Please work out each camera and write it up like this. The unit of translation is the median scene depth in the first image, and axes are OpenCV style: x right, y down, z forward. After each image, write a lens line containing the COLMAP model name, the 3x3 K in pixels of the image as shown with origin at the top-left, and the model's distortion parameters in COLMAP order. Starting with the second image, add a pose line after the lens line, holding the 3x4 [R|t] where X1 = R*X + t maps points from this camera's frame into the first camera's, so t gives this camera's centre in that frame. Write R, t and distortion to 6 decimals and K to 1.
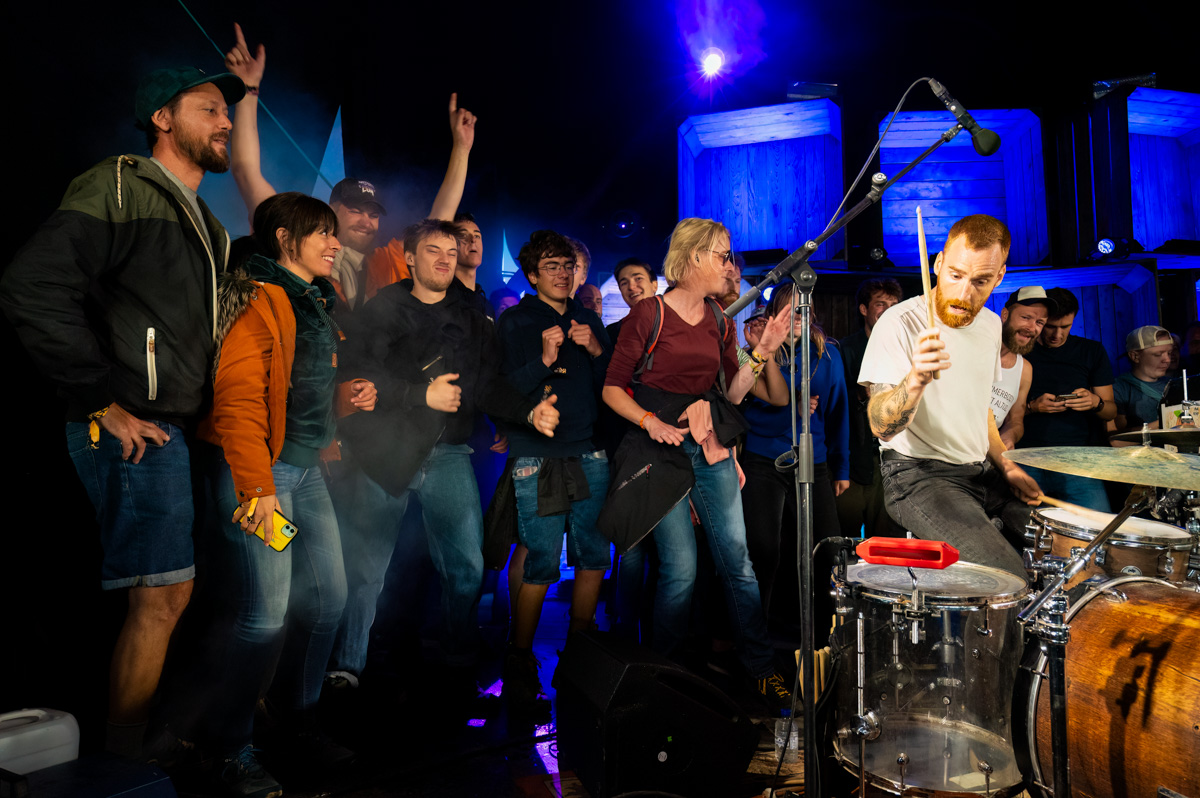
lens RADIAL K [[789.0, 0, 600.0], [0, 789.0, 399.0], [0, 0, 1]] dist [-0.002190, -0.000713]
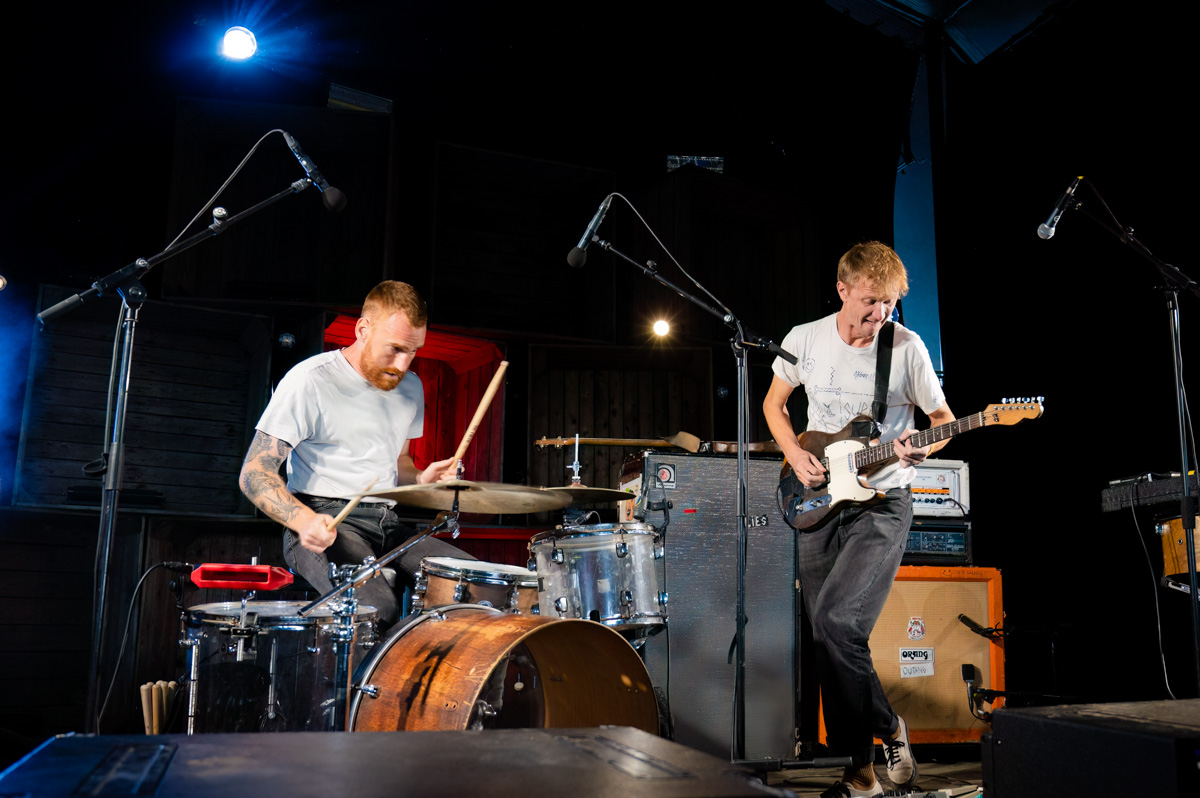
lens RADIAL K [[1108.0, 0, 686.3], [0, 1108.0, 418.2], [0, 0, 1]] dist [-0.003225, -0.009458]
pose [[0.884624, 0.081648, 0.459101, 0.249417], [-0.044413, 0.994828, -0.091346, 0.110312], [-0.464185, 0.060417, 0.883675, -0.622677]]
